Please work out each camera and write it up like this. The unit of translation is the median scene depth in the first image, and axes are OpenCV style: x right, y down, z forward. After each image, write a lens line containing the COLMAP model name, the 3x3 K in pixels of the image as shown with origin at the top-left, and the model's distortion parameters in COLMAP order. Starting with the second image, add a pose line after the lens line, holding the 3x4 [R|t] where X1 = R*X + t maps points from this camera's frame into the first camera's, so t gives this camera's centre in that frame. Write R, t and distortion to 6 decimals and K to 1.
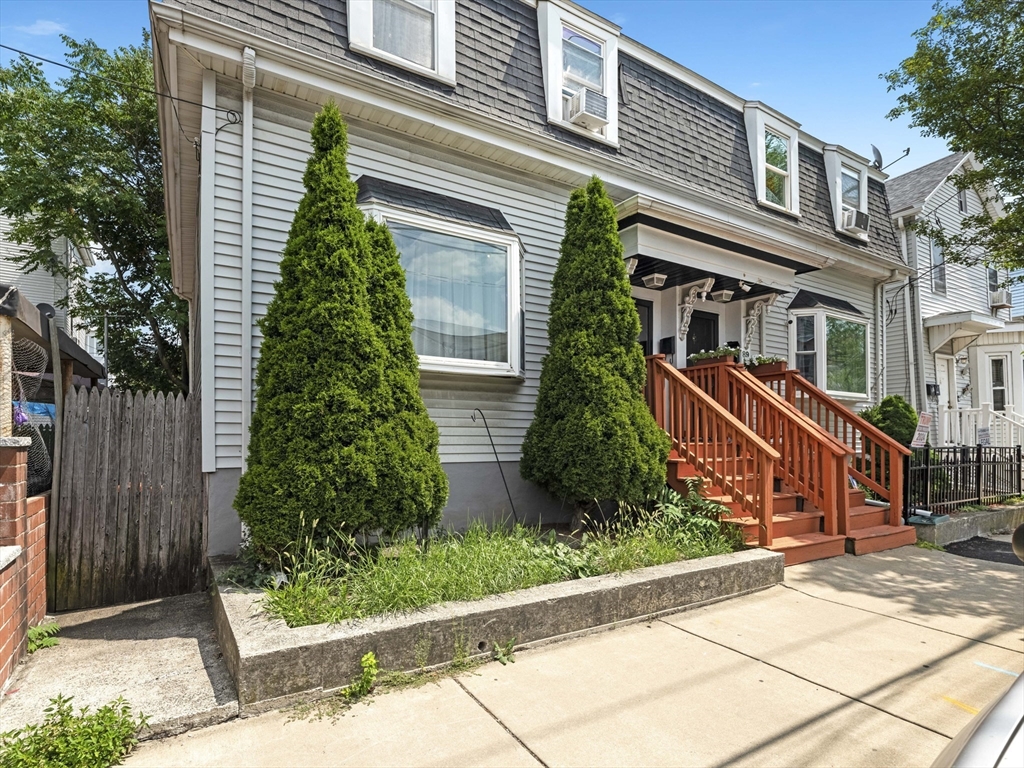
lens RADIAL K [[471.7, 0, 512.0], [0, 471.7, 384.0], [0, 0, 1]] dist [-0.003096, 0.001685]
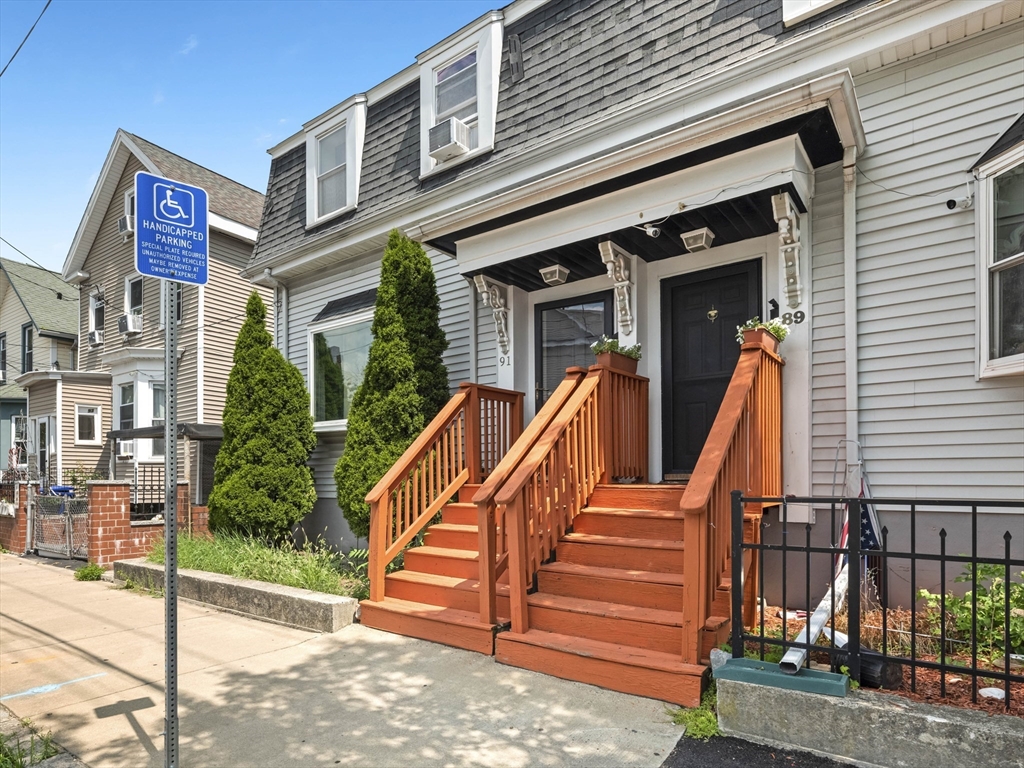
lens RADIAL K [[545.0, 0, 510.8], [0, 545.0, 438.6], [0, 0, 1]] dist [-0.001403, 0.000442]
pose [[0.447972, -0.088187, -0.889688, 1.317212], [0.077104, 0.995227, -0.059825, 0.111371], [0.890716, -0.041799, 0.452634, 0.674895]]
